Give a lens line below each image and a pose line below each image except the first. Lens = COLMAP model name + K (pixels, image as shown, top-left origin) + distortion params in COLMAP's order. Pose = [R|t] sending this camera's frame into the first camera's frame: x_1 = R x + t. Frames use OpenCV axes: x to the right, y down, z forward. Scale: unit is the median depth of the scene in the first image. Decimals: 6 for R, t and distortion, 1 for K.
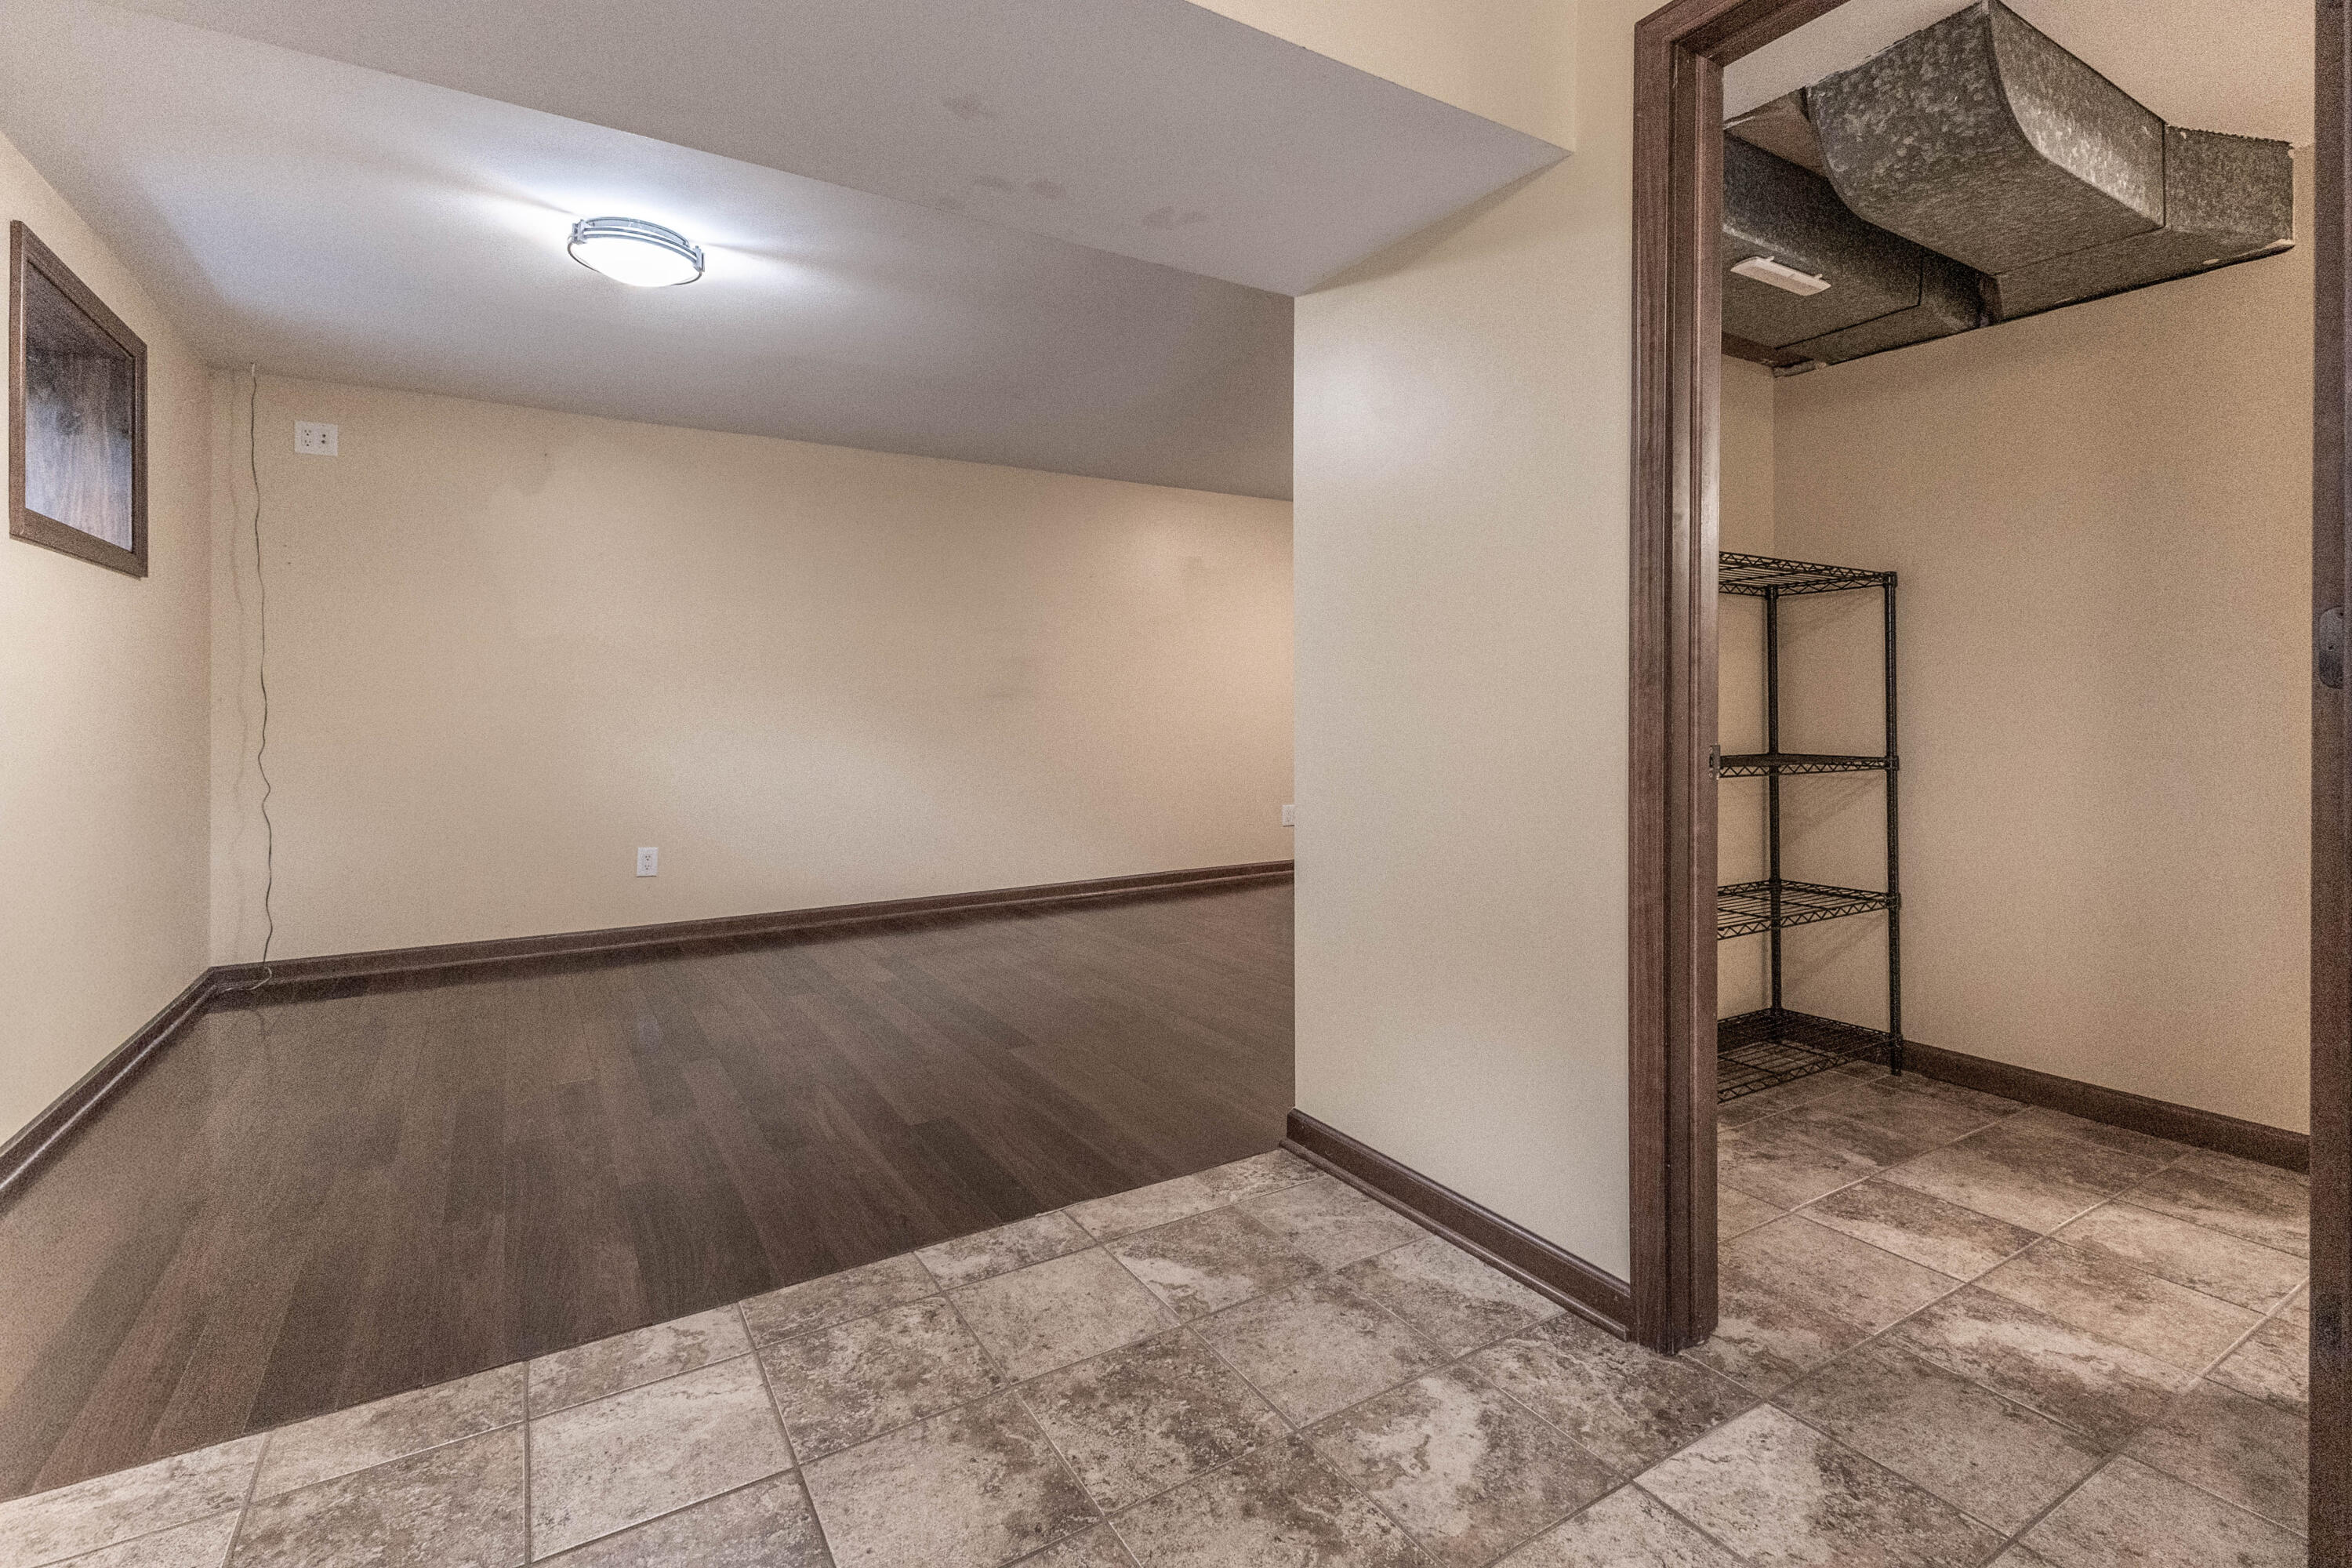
lens RADIAL K [[1064.8, 0, 1134.8], [0, 1064.8, 705.9], [0, 0, 1]] dist [0.010942, -0.003178]
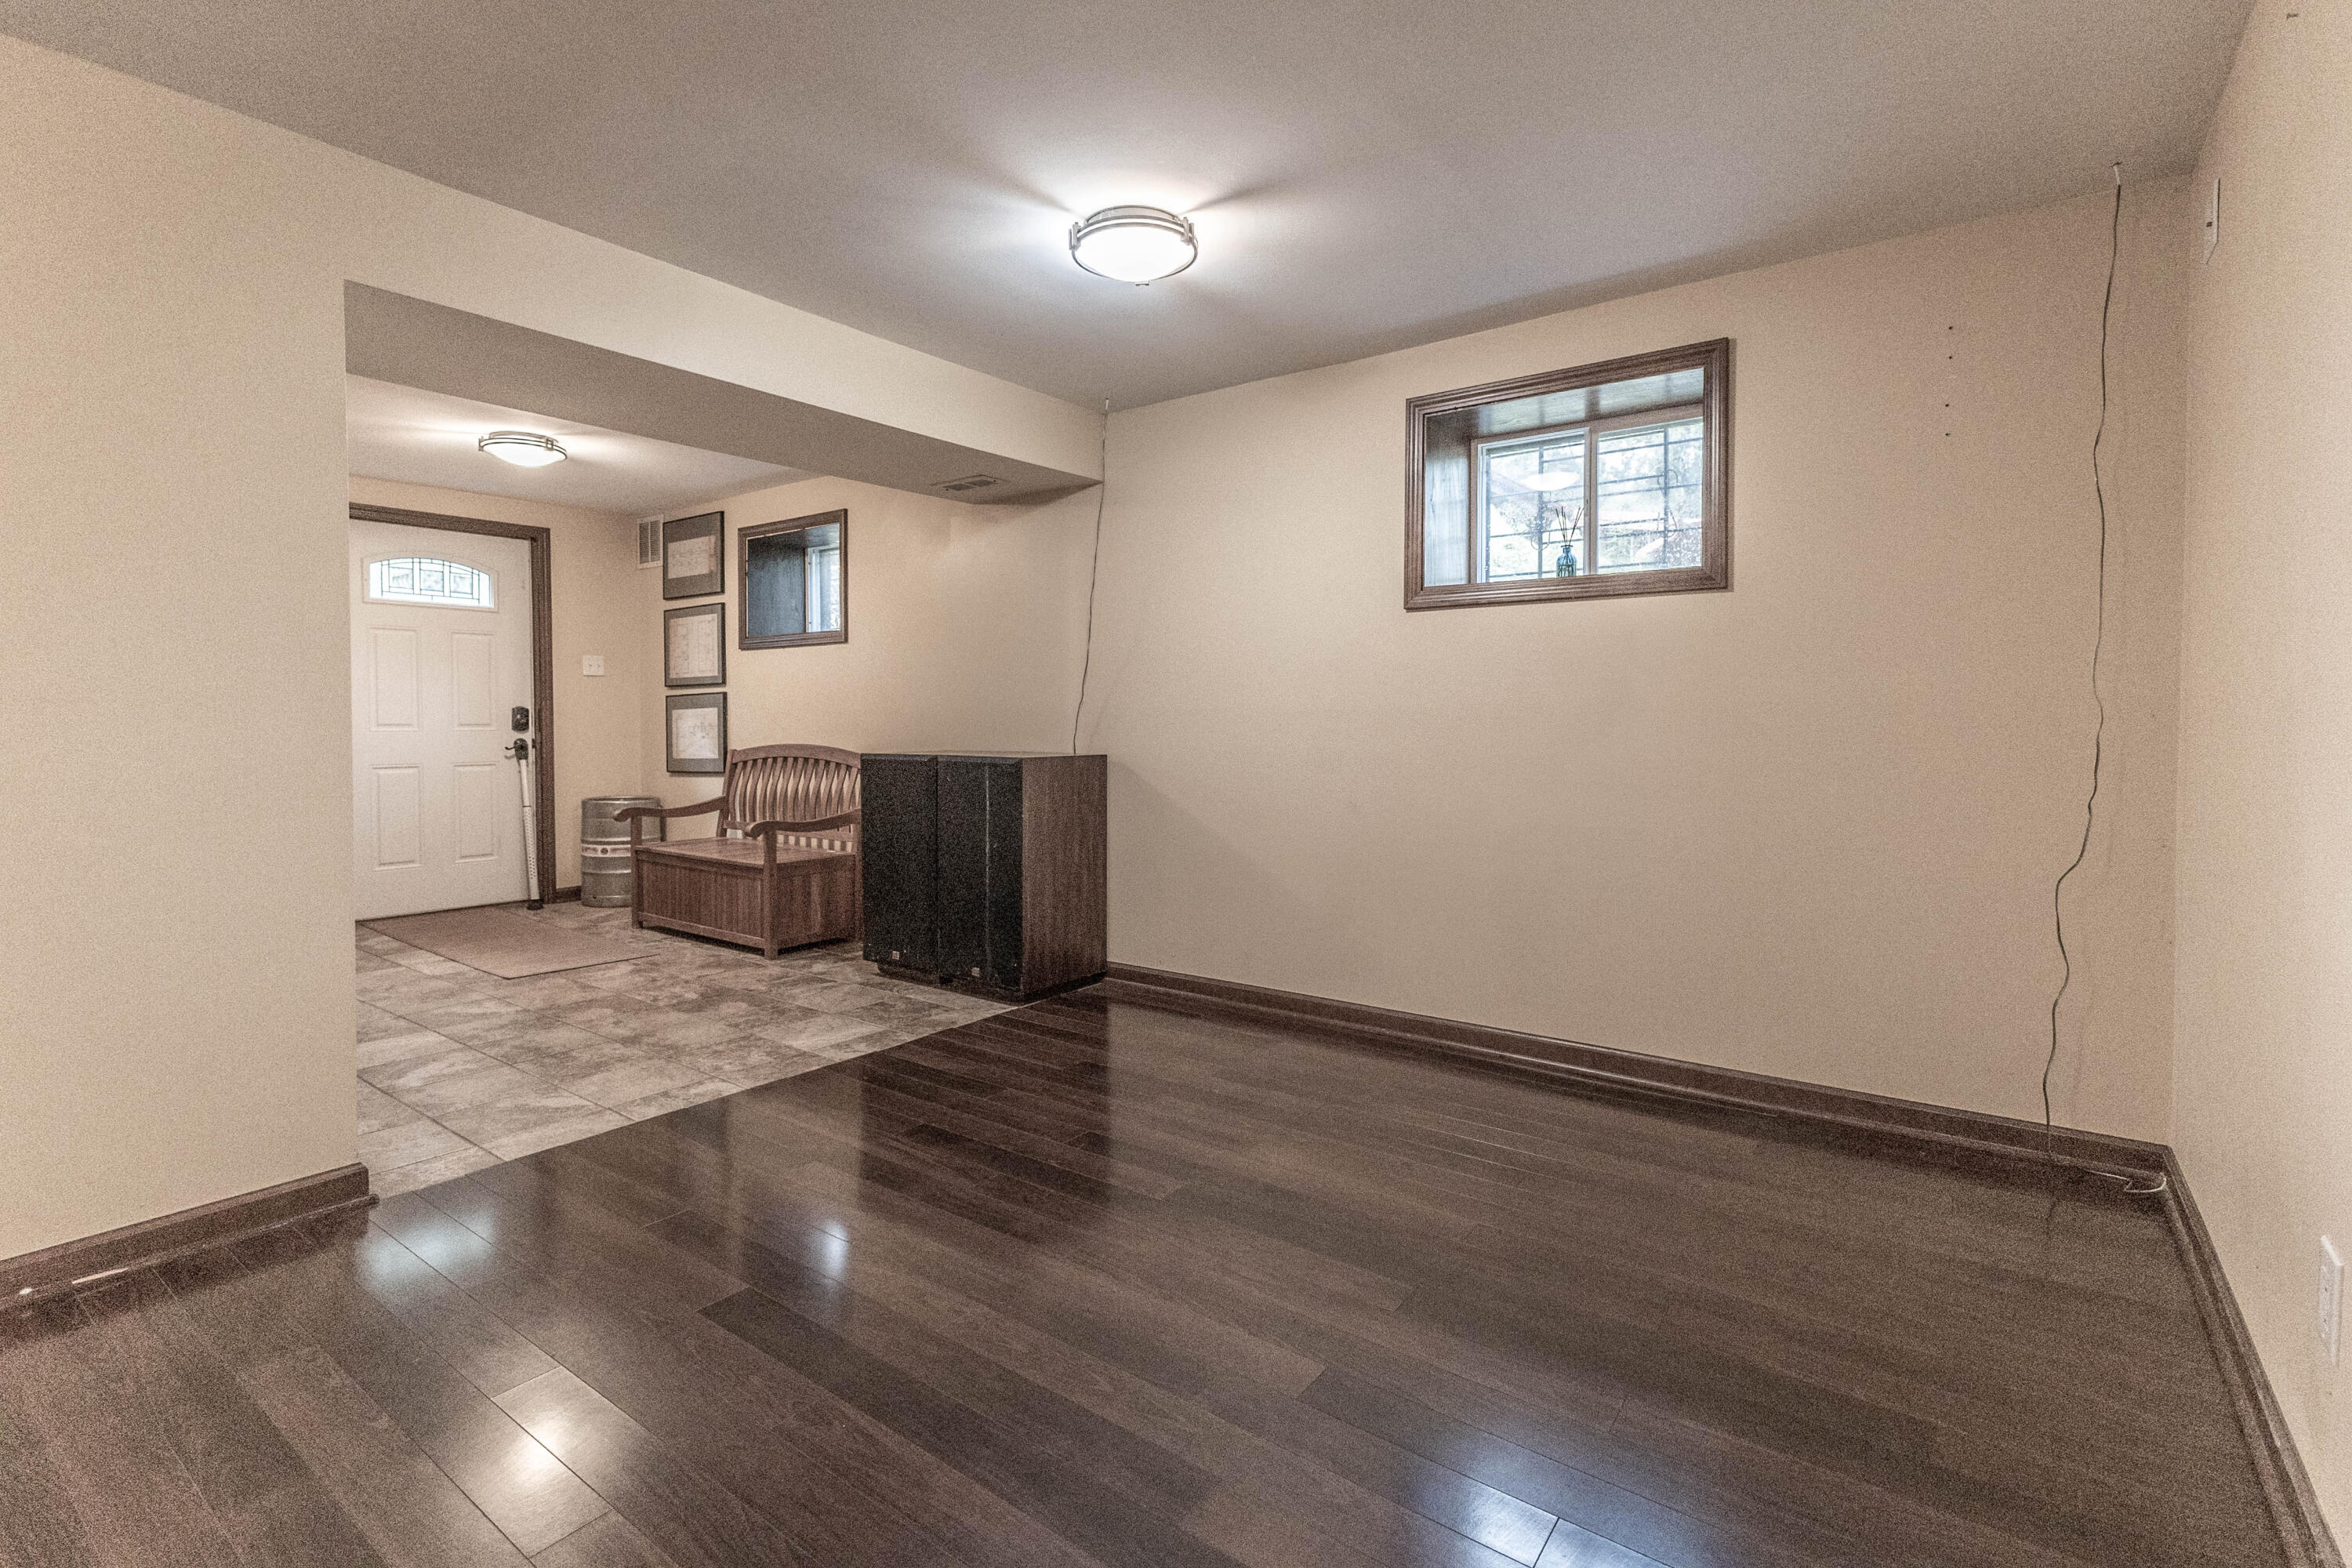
lens RADIAL K [[1064.8, 0, 1179.9], [0, 1064.8, 741.2], [0, 0, 1]] dist [0.010942, -0.003178]
pose [[-0.914147, 0.014427, -0.405127, -0.175188], [0.005513, 0.999717, 0.023162, -0.013726], [0.405346, 0.018940, -0.913967, 2.822866]]
